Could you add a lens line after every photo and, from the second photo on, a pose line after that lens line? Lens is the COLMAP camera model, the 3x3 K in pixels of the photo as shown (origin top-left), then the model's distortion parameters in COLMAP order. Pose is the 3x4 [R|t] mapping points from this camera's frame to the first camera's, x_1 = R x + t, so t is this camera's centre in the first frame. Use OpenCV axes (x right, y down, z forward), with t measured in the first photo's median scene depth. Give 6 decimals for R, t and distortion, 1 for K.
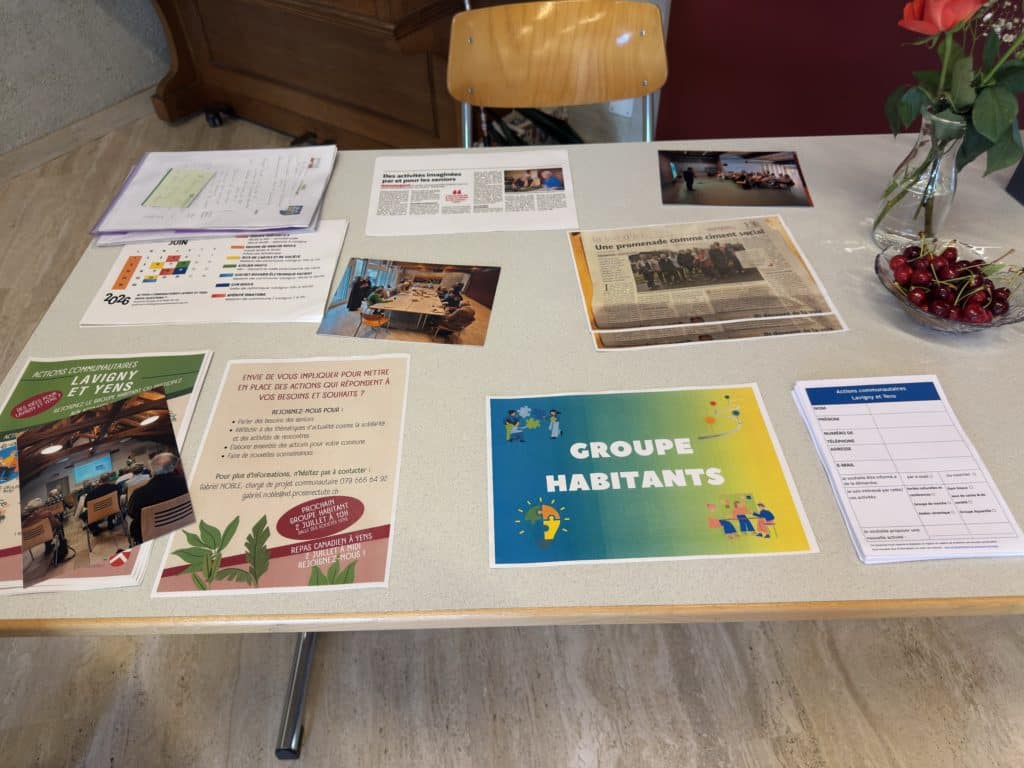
lens RADIAL K [[738.0, 0, 512.0], [0, 738.0, 384.0], [0, 0, 1]] dist [0.064096, -0.119133]
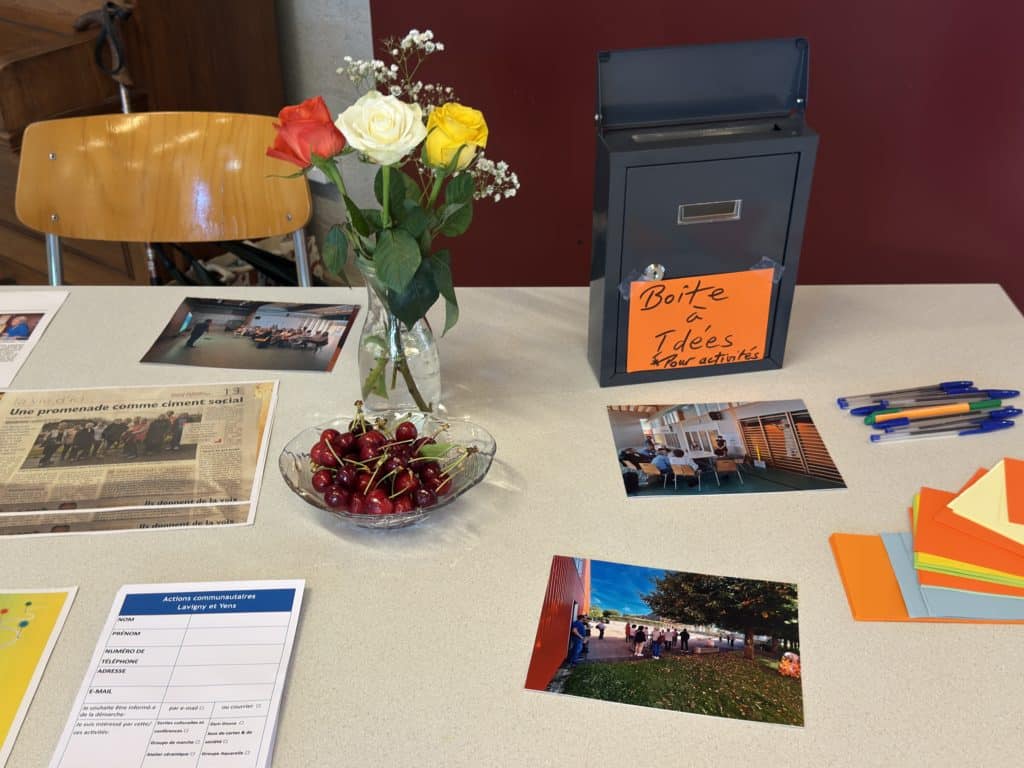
lens RADIAL K [[1127.4, 0, 512.0], [0, 1127.4, 384.0], [0, 0, 1]] dist [0.211660, -0.531310]
pose [[0.999385, 0.032562, 0.012995, 0.693342], [-0.028558, 0.971086, -0.237017, 0.058551], [-0.020337, 0.236500, 0.971419, -0.181652]]
